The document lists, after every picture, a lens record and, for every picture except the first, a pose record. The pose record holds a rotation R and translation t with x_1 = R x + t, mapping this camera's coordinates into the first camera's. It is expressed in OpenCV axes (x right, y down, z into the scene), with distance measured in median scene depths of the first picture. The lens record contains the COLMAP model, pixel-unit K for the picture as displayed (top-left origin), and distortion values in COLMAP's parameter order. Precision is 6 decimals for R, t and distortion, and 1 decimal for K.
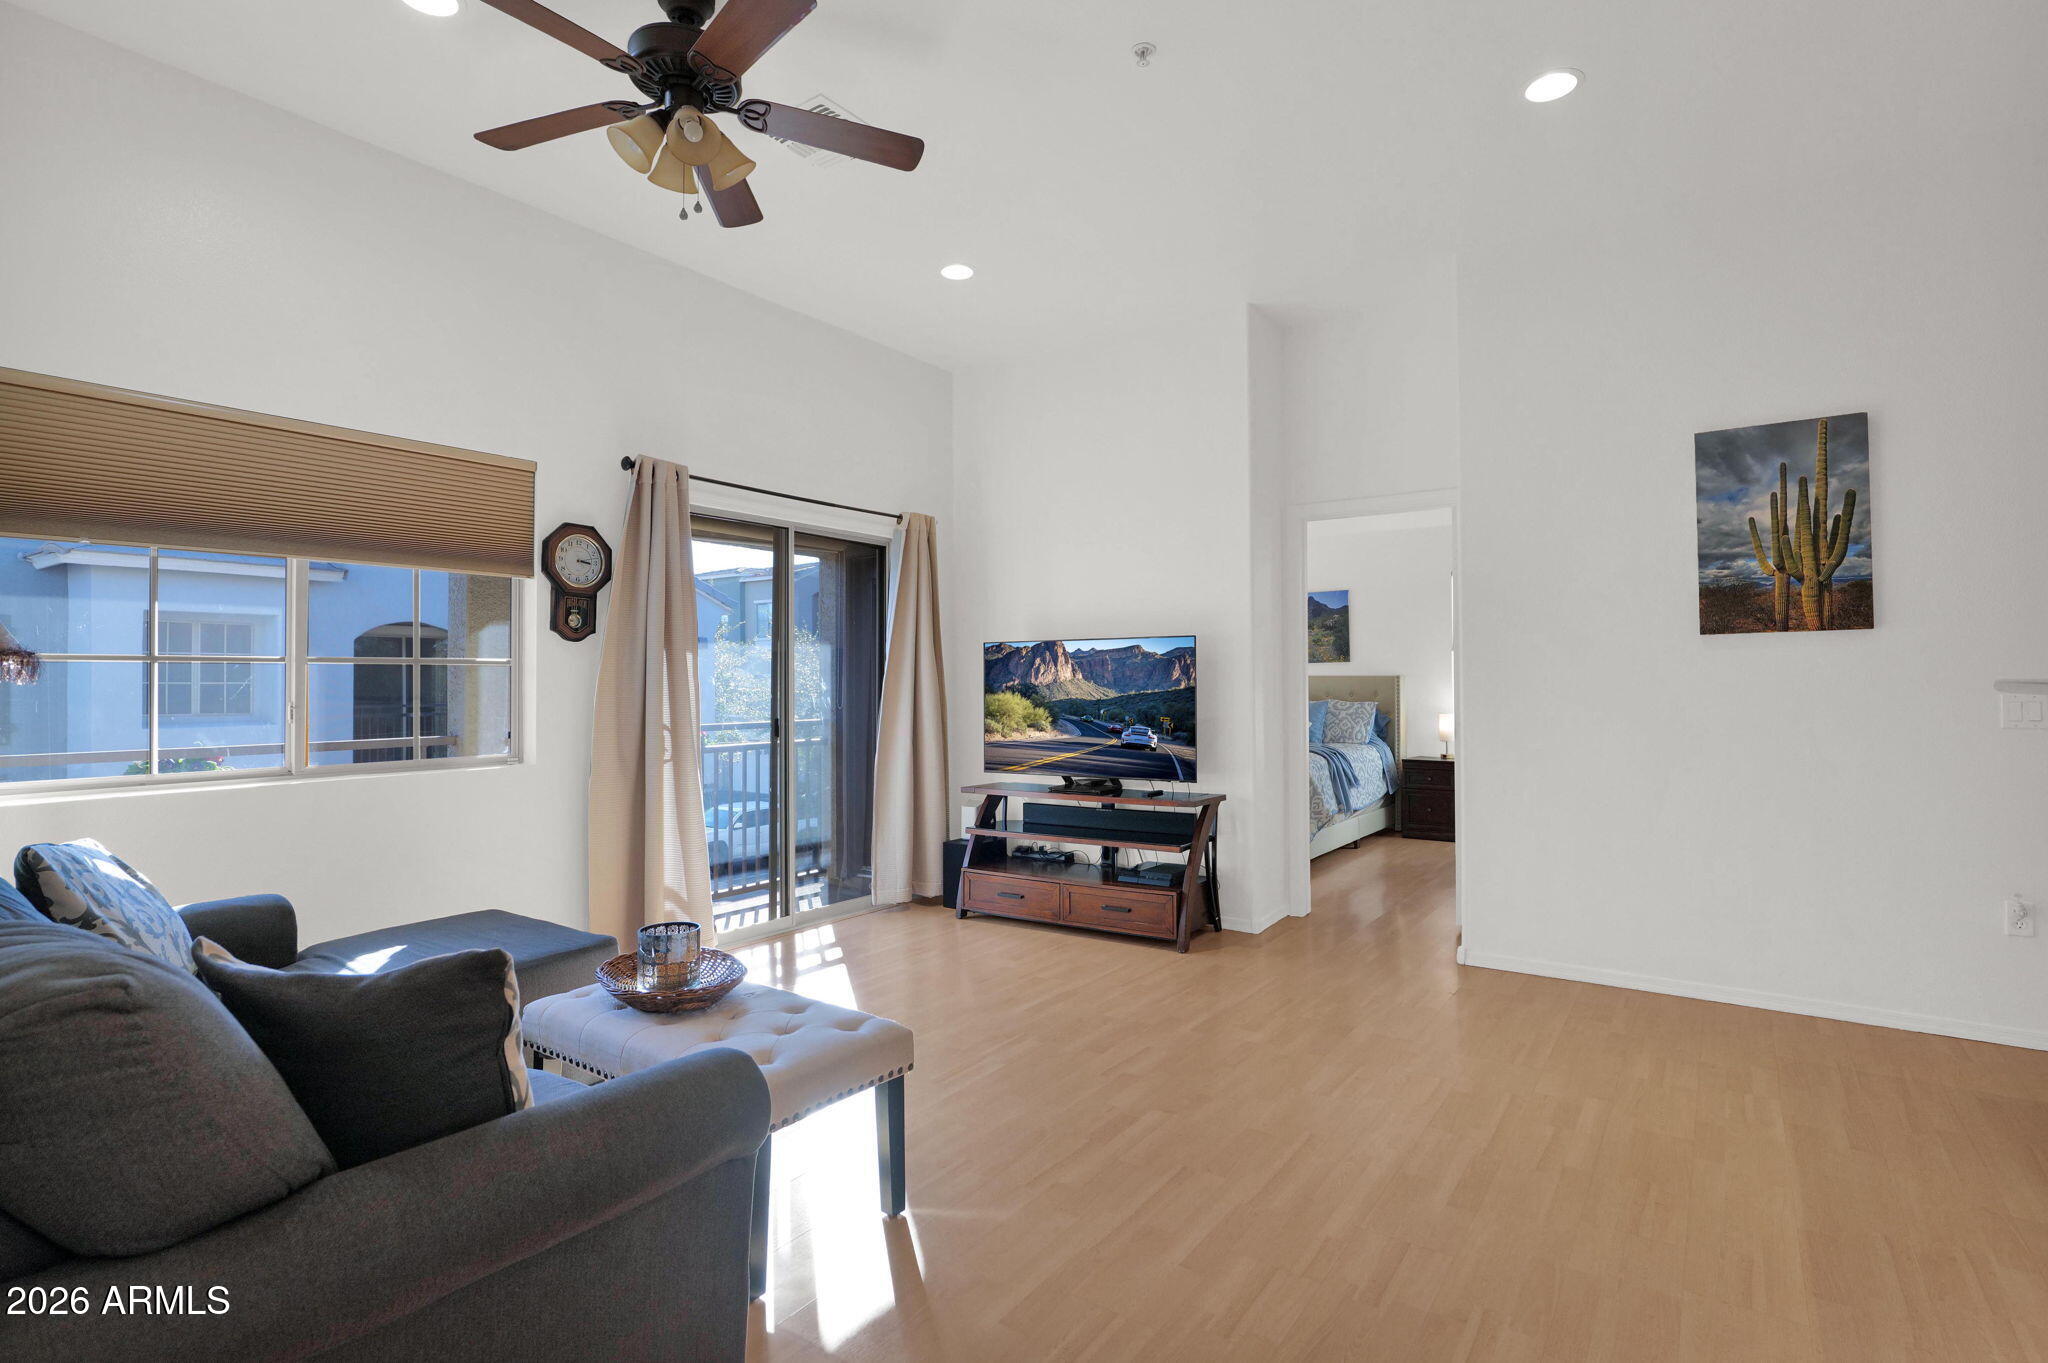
lens RADIAL K [[1005.8, 0, 1022.3], [0, 1005.8, 678.4], [0, 0, 1]] dist [-0.003482, -0.000395]
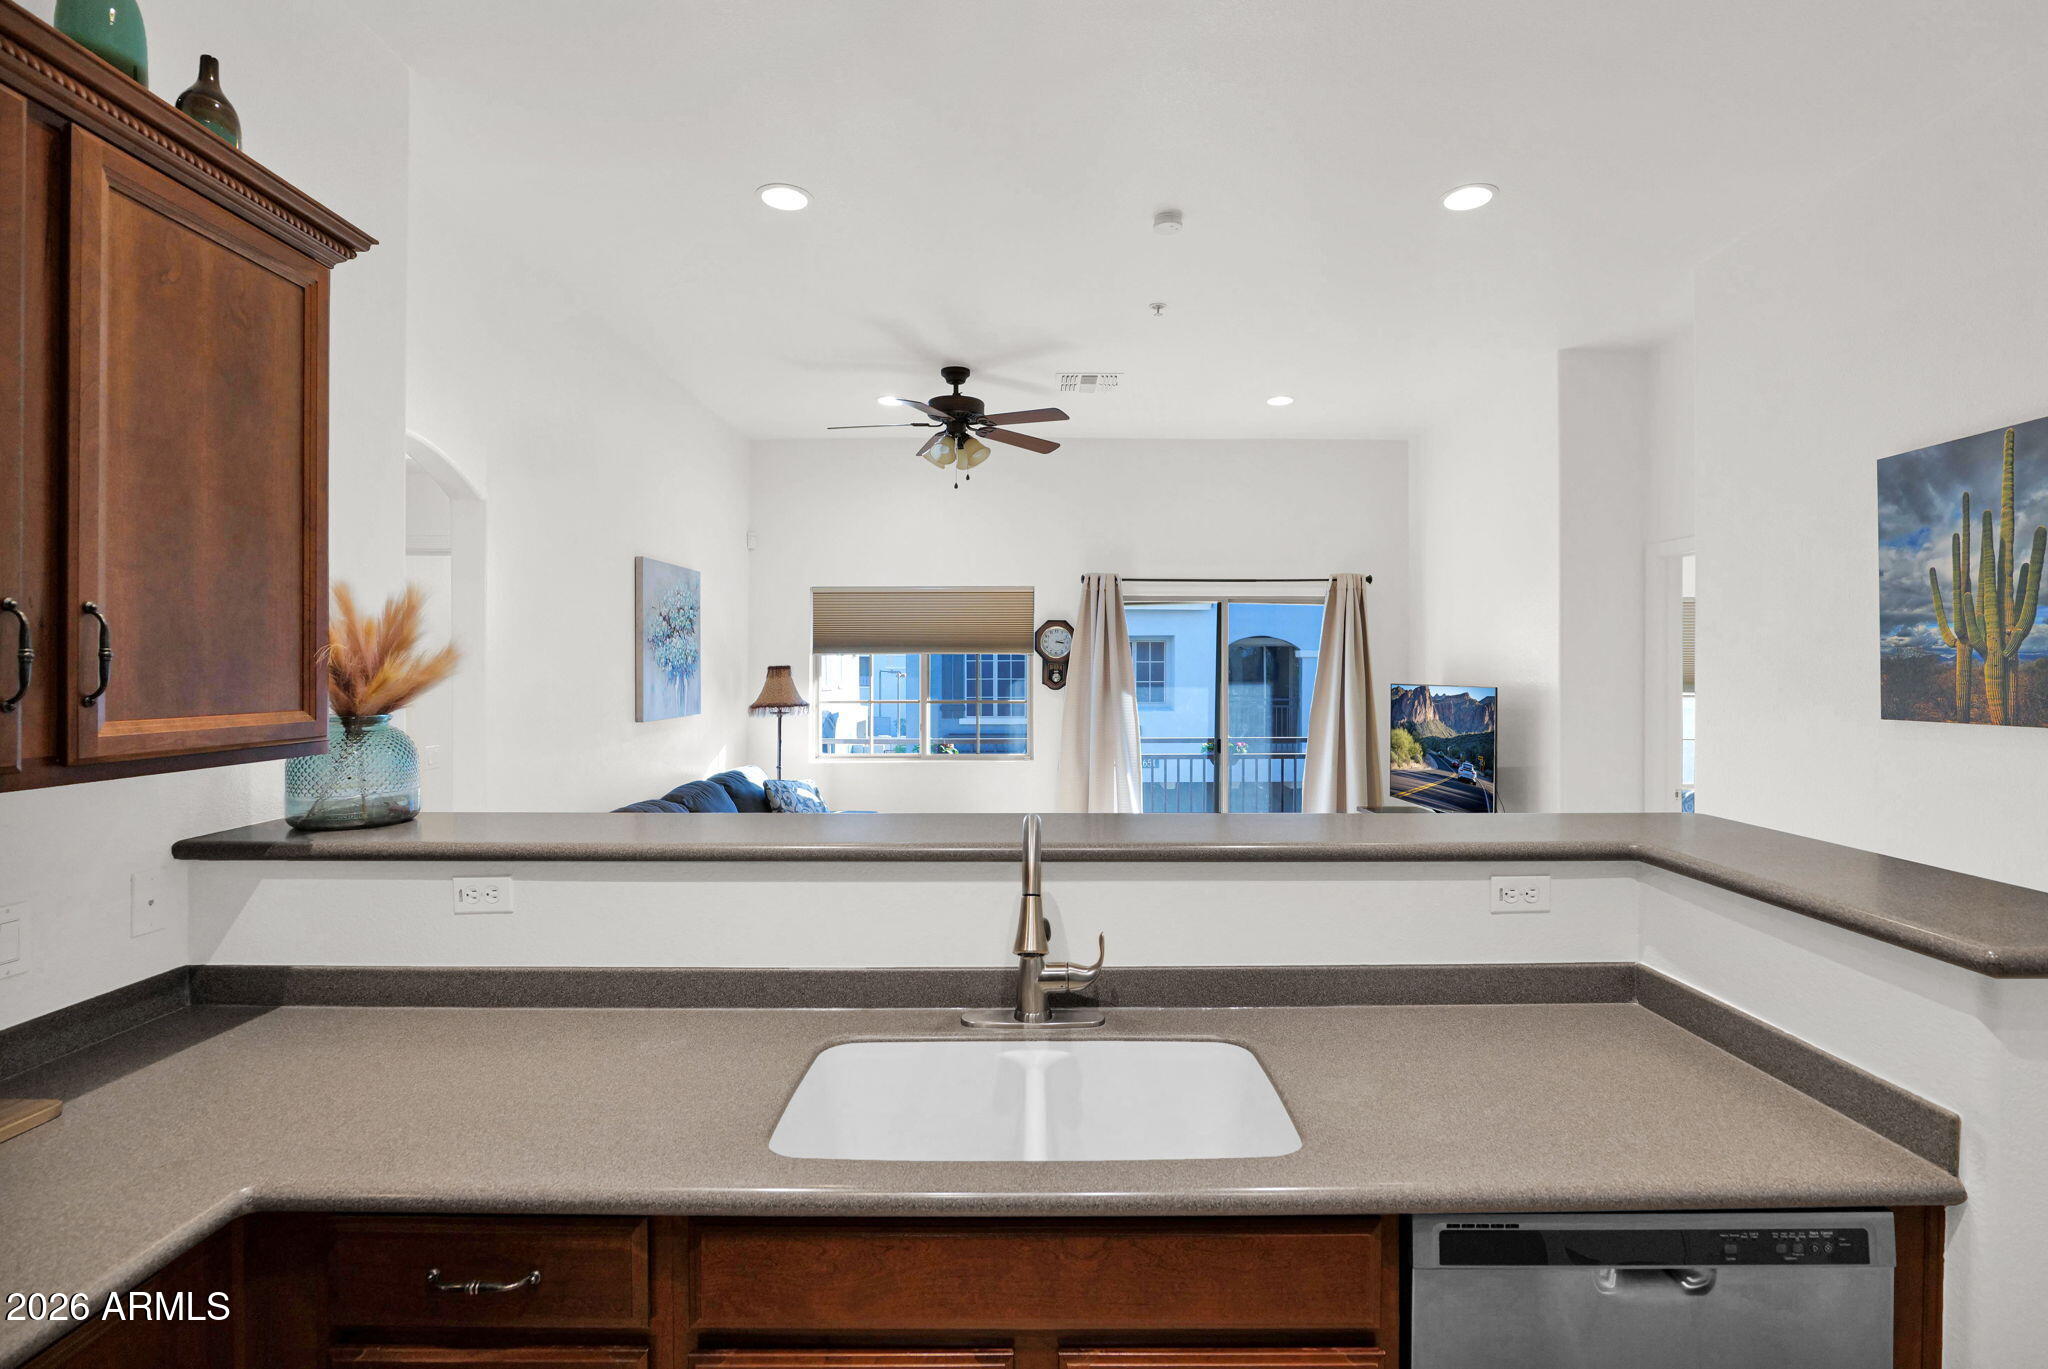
lens RADIAL K [[971.5, 0, 1037.1], [0, 971.5, 666.5], [0, 0, 1]] dist [-0.004372, -0.000417]
pose [[0.582826, 0.003294, -0.812590, 0.926650], [0.004821, 0.999960, 0.007512, -0.095685], [0.812583, -0.008296, 0.582787, 0.036521]]
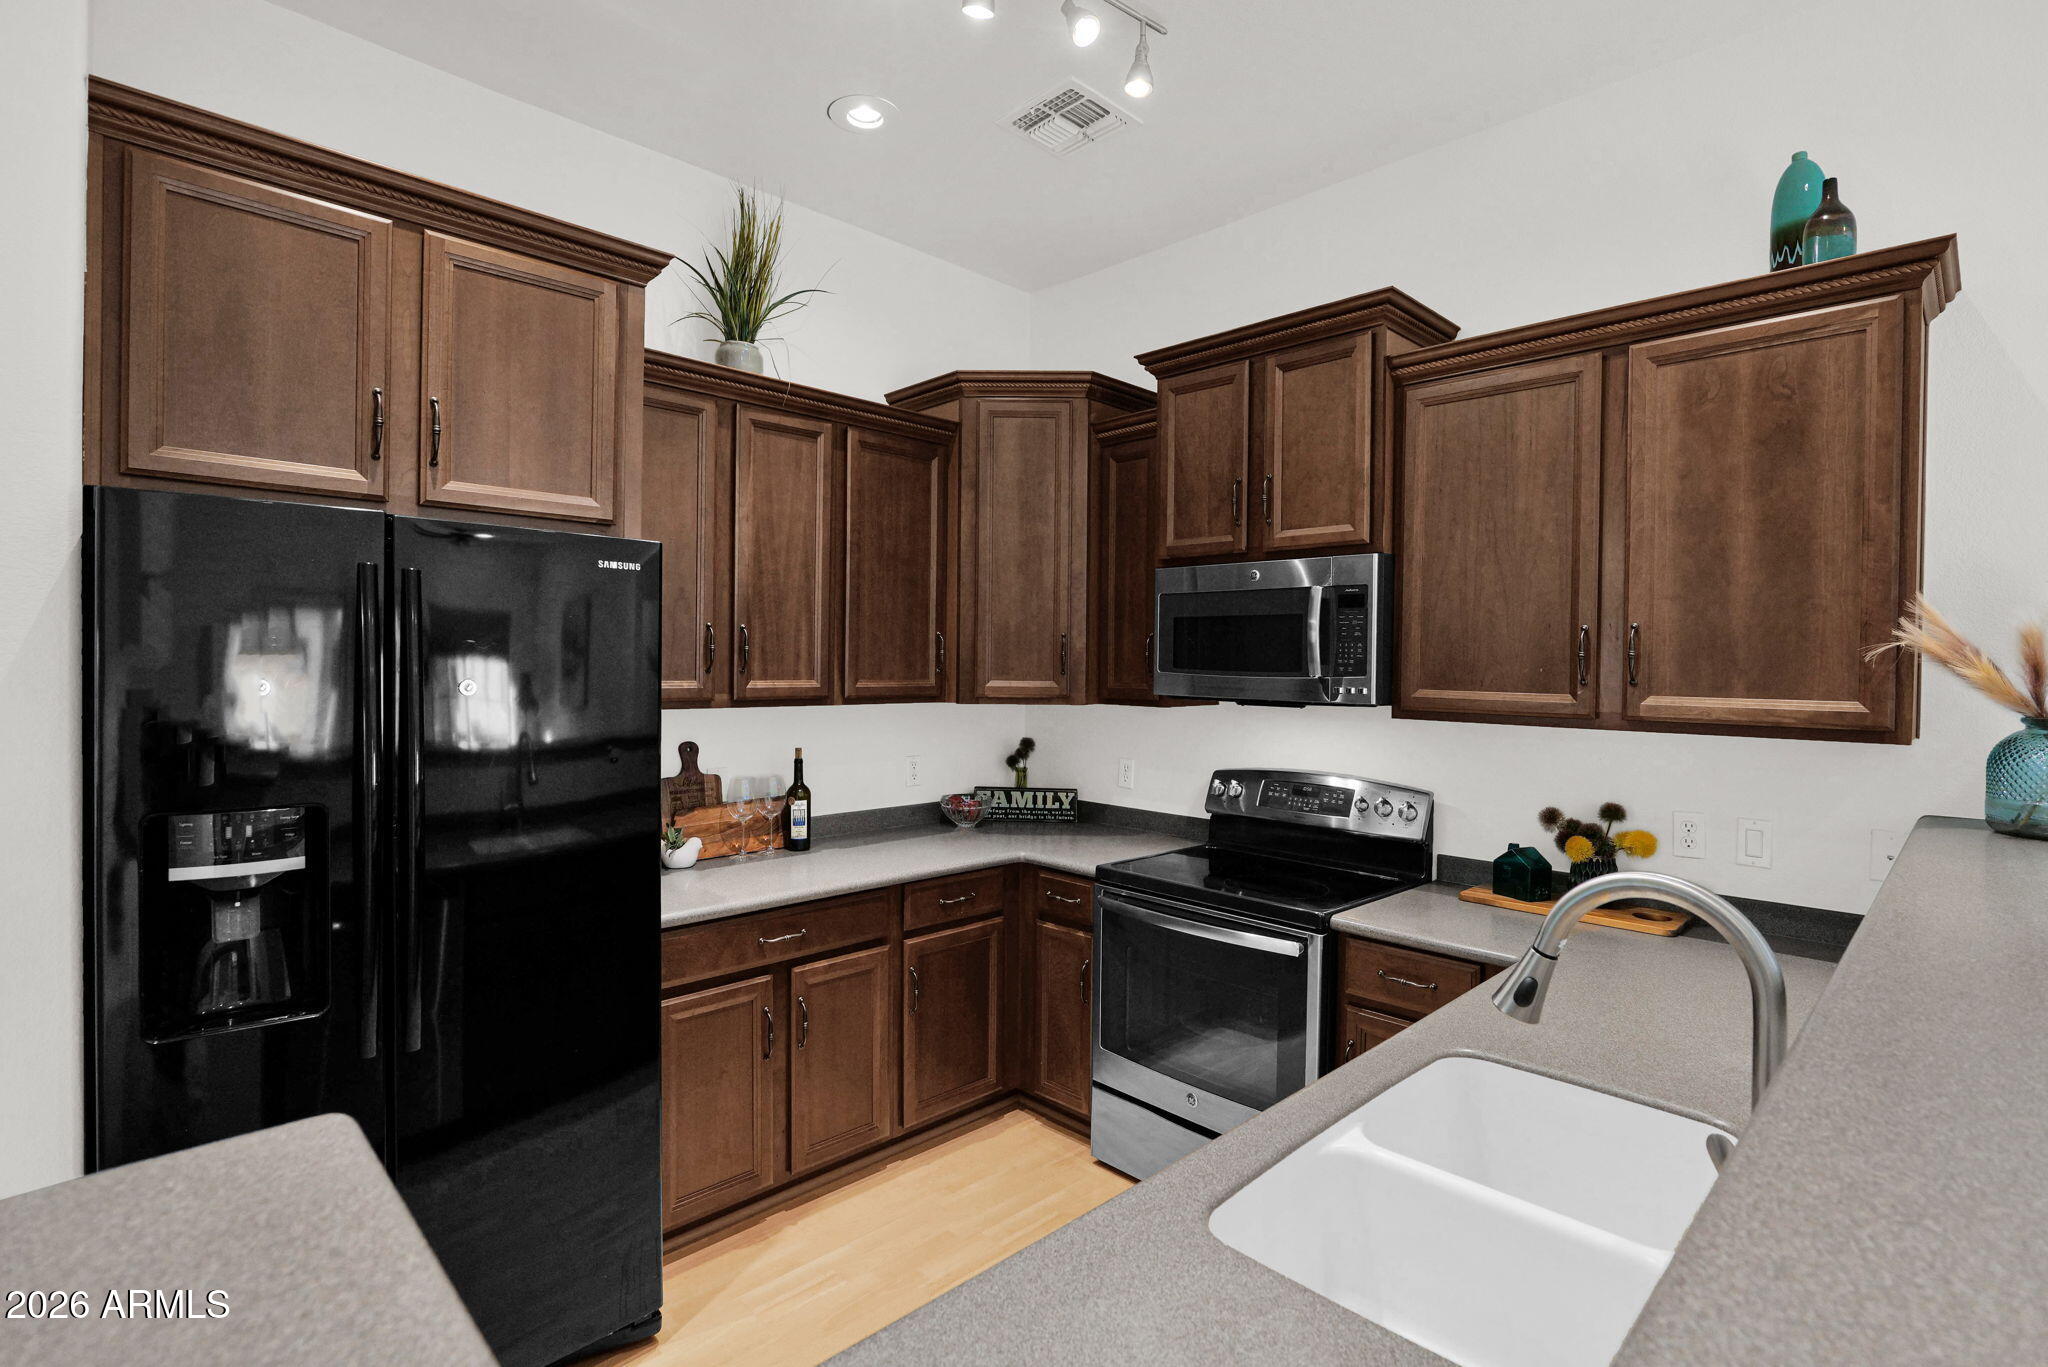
lens RADIAL K [[989.0, 0, 1039.7], [0, 989.0, 674.7], [0, 0, 1]] dist [-0.005263, -0.000745]
pose [[-0.987757, -0.007690, 0.155810, 0.699061], [-0.006926, 0.999961, 0.005443, -0.087540], [-0.155846, 0.004297, -0.987772, 0.630834]]
